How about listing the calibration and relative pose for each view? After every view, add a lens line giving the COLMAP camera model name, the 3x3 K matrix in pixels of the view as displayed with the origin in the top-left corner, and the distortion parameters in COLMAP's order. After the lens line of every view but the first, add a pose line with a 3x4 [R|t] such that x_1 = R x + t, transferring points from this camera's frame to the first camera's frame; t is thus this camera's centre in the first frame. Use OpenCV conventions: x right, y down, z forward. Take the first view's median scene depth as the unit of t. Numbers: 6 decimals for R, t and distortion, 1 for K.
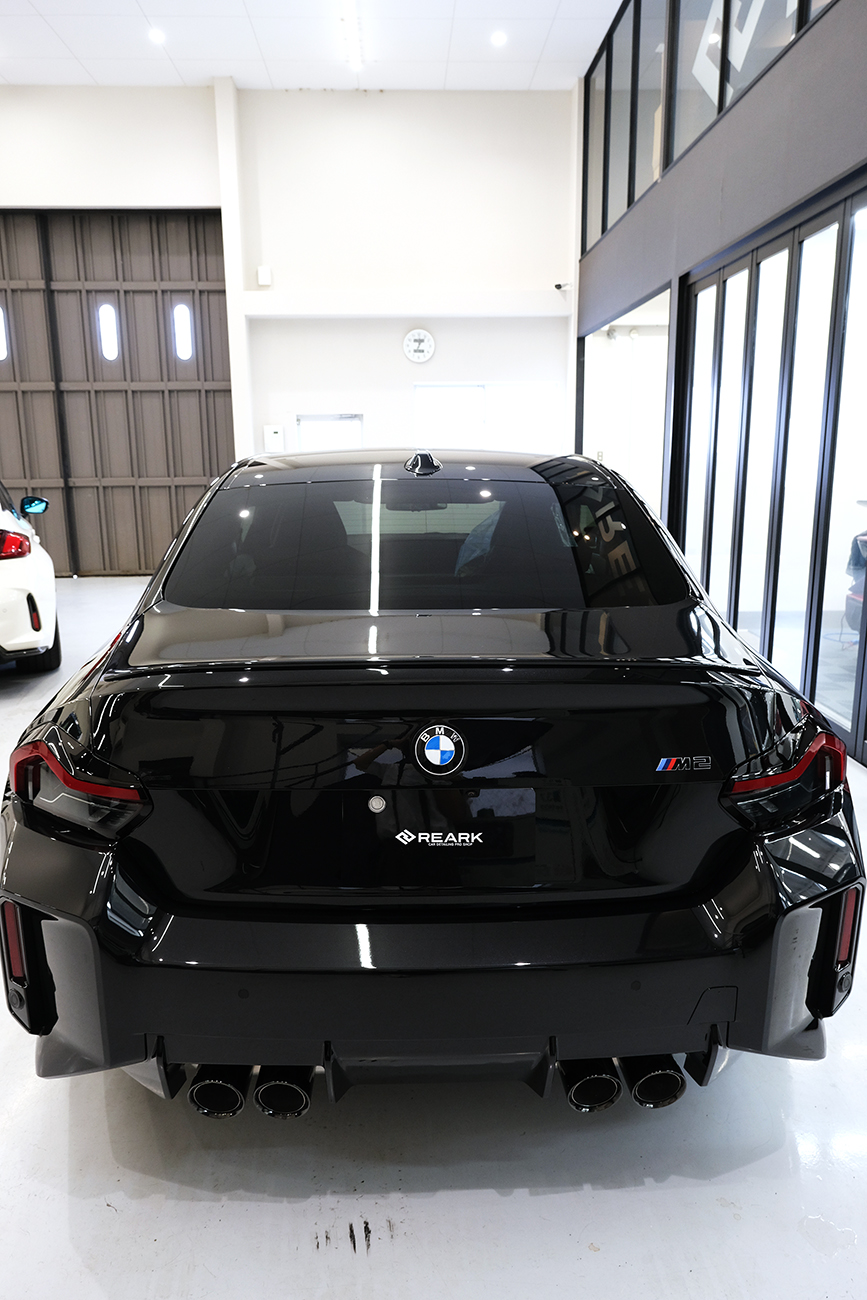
lens RADIAL K [[896.4, 0, 433.5], [0, 896.4, 650.0], [0, 0, 1]] dist [0.005512, 0.000896]
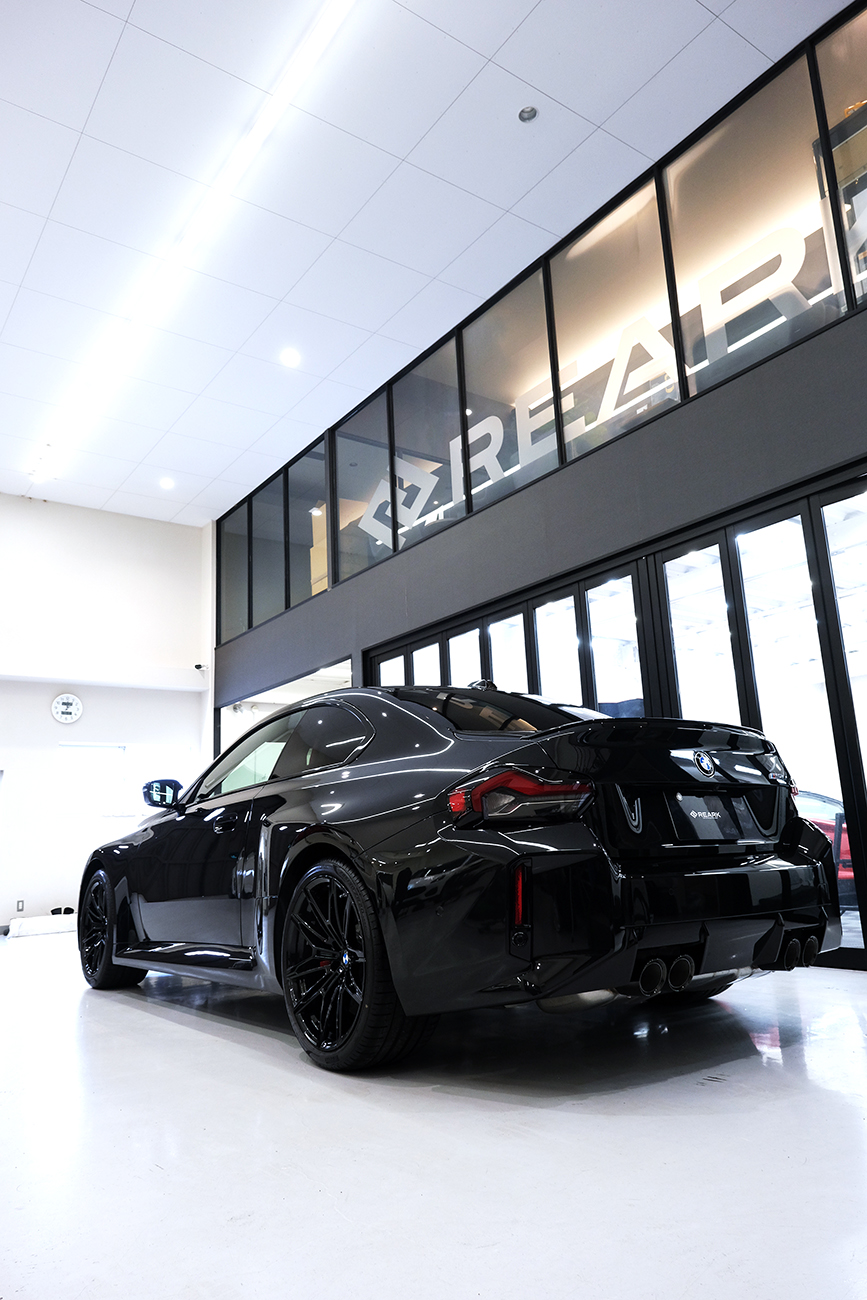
lens RADIAL K [[896.4, 0, 433.5], [0, 896.4, 650.0], [0, 0, 1]] dist [0.005512, 0.000896]
pose [[0.828140, 0.090099, 0.553233, -0.260971], [0.164446, 0.904511, -0.393468, 0.091157], [-0.535856, 0.416823, 0.734245, -0.042939]]
